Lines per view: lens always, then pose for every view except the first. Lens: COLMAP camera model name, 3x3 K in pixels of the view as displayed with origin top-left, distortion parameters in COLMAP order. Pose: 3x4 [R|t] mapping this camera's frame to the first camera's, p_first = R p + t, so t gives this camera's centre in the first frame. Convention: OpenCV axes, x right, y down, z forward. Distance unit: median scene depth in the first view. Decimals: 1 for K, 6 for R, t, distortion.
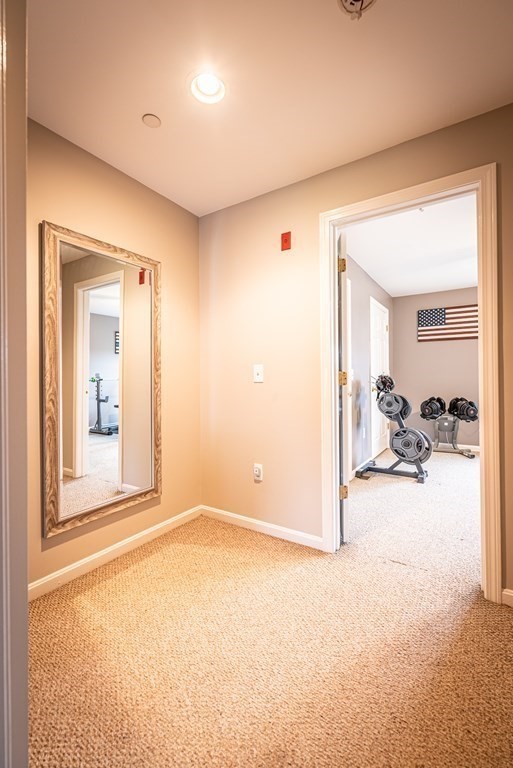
lens RADIAL K [[331.9, 0, 256.5], [0, 331.9, 384.0], [0, 0, 1]] dist [-0.003354, -0.000568]
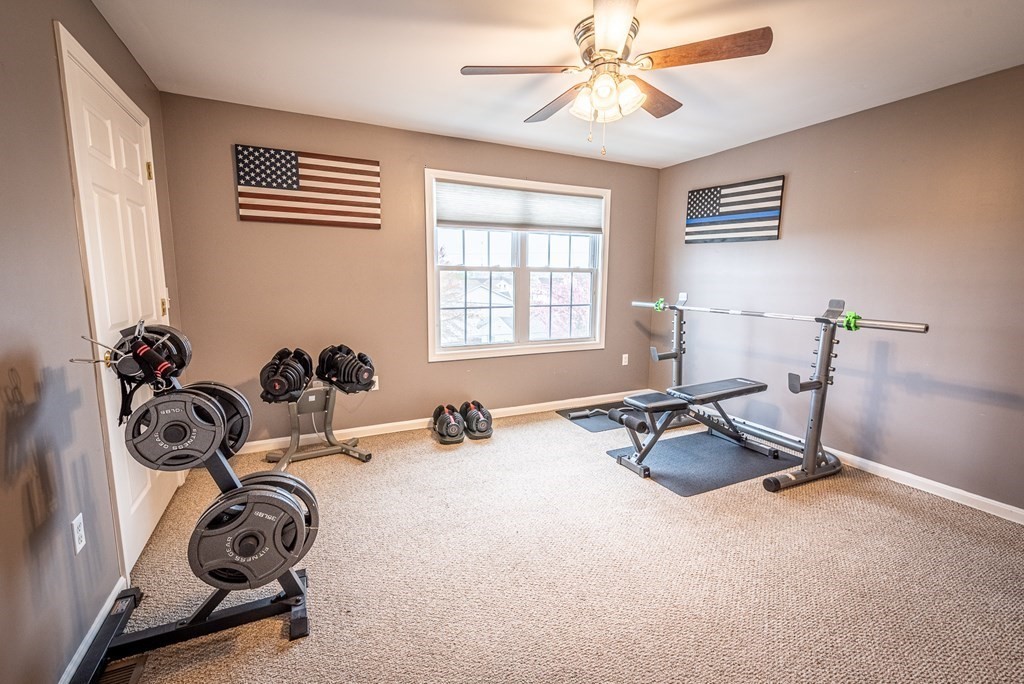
lens RADIAL K [[442.5, 0, 512.0], [0, 442.5, 342.0], [0, 0, 1]] dist [-0.003354, -0.000568]
pose [[0.511043, -0.105471, 0.853059, 0.179983], [-0.005579, 0.992015, 0.125993, -0.049798], [-0.859537, -0.069147, 0.506375, 0.437602]]
